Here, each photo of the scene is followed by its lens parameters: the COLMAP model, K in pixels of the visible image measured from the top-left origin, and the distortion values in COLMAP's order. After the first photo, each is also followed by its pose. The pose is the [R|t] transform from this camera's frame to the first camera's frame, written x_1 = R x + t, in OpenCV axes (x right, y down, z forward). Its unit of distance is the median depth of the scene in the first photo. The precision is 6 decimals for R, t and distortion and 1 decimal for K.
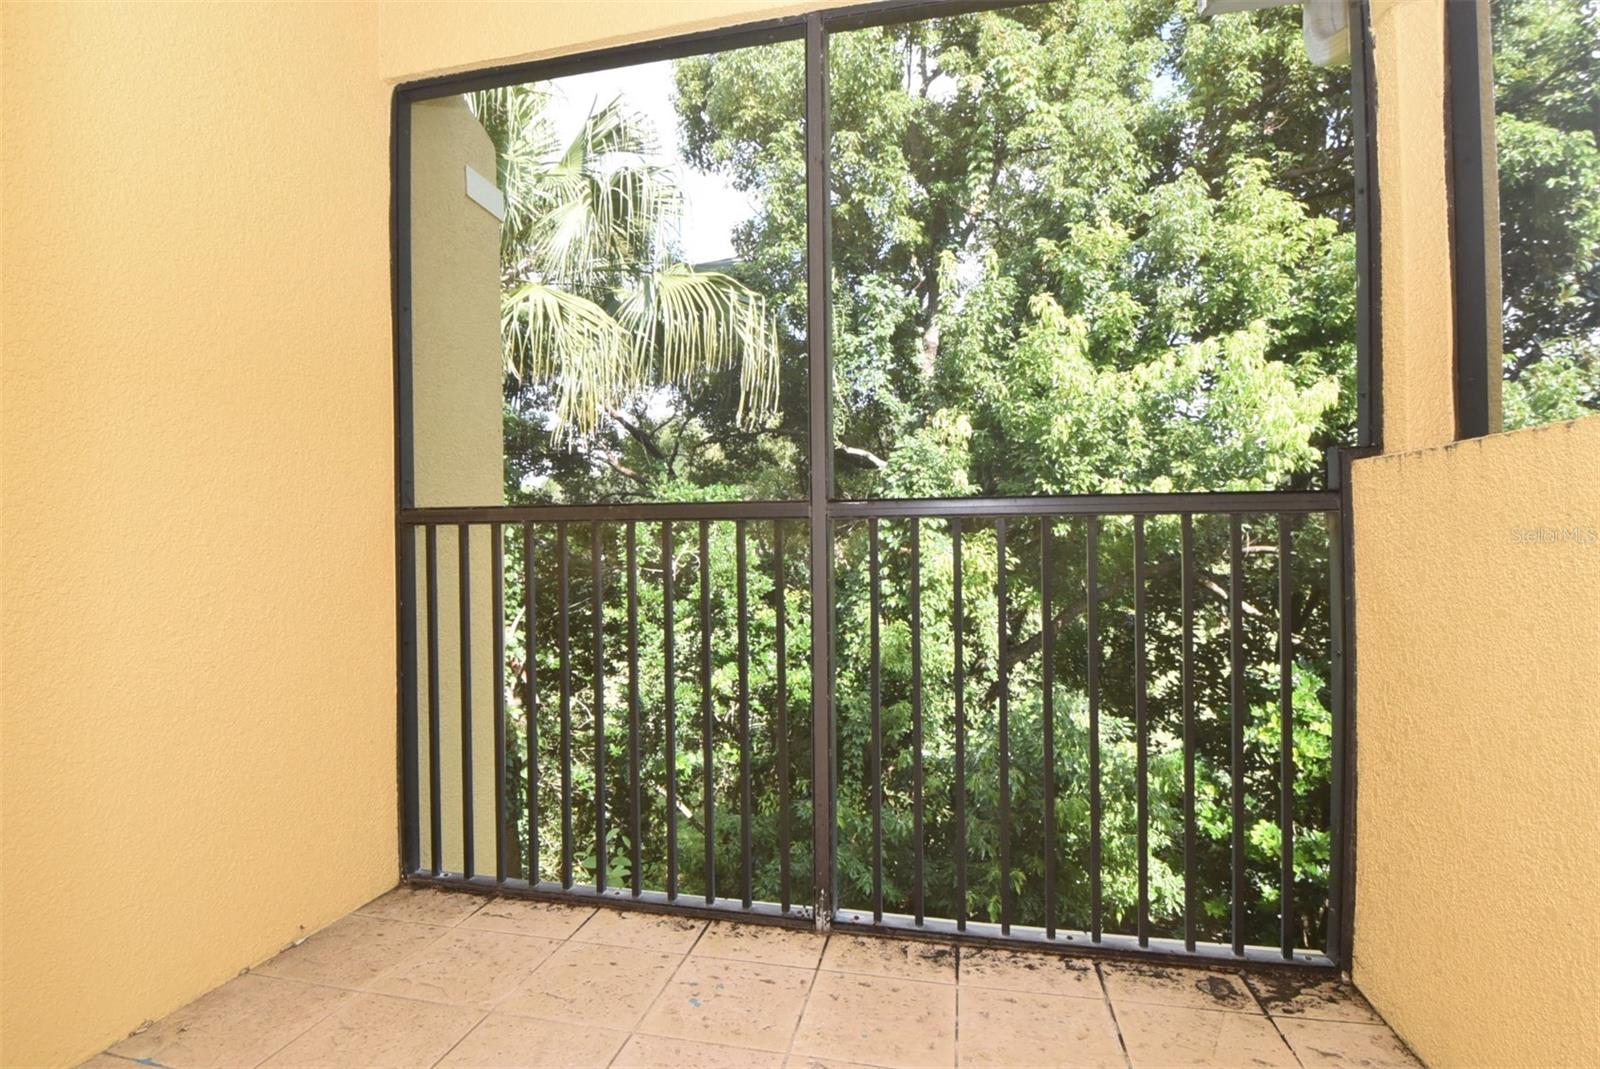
lens RADIAL K [[773.2, 0, 798.0], [0, 773.2, 535.3], [0, 0, 1]] dist [0.014782, -0.015726]
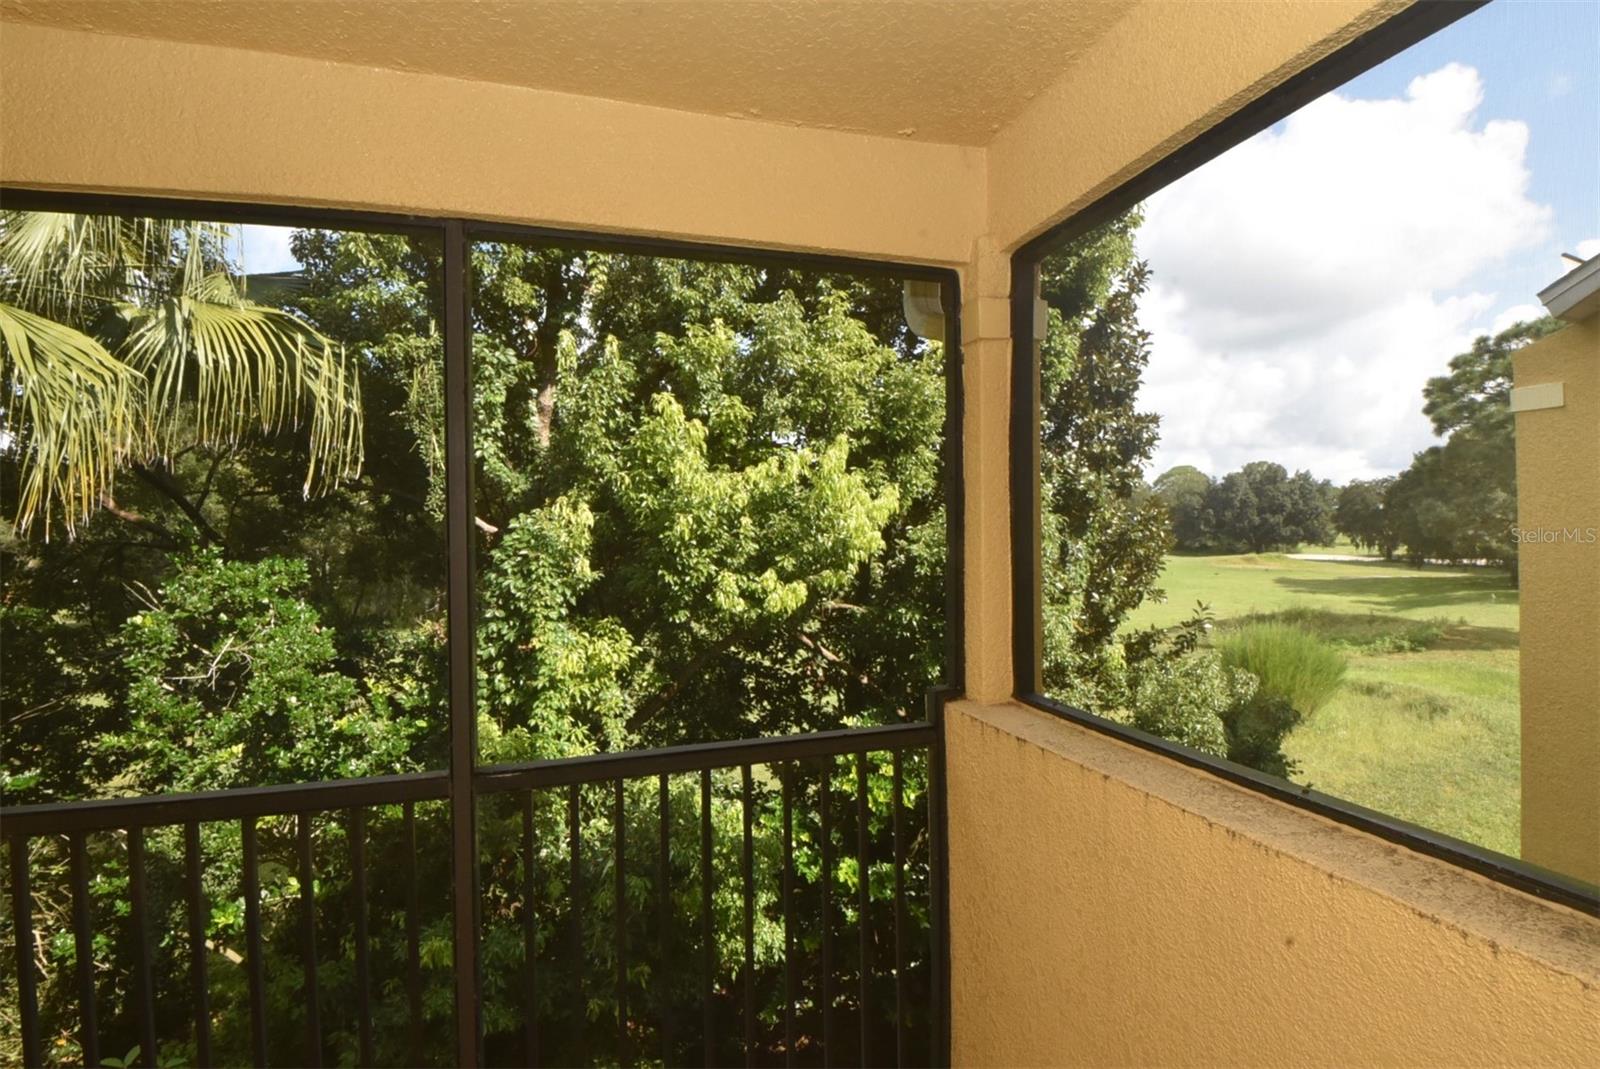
lens RADIAL K [[773.2, 0, 801.8], [0, 773.2, 538.3], [0, 0, 1]] dist [0.014782, -0.015726]
pose [[0.874184, -0.002152, 0.485589, -0.022180], [0.004612, 0.999982, -0.003871, -0.107788], [-0.485572, 0.005624, 0.874178, 0.014277]]
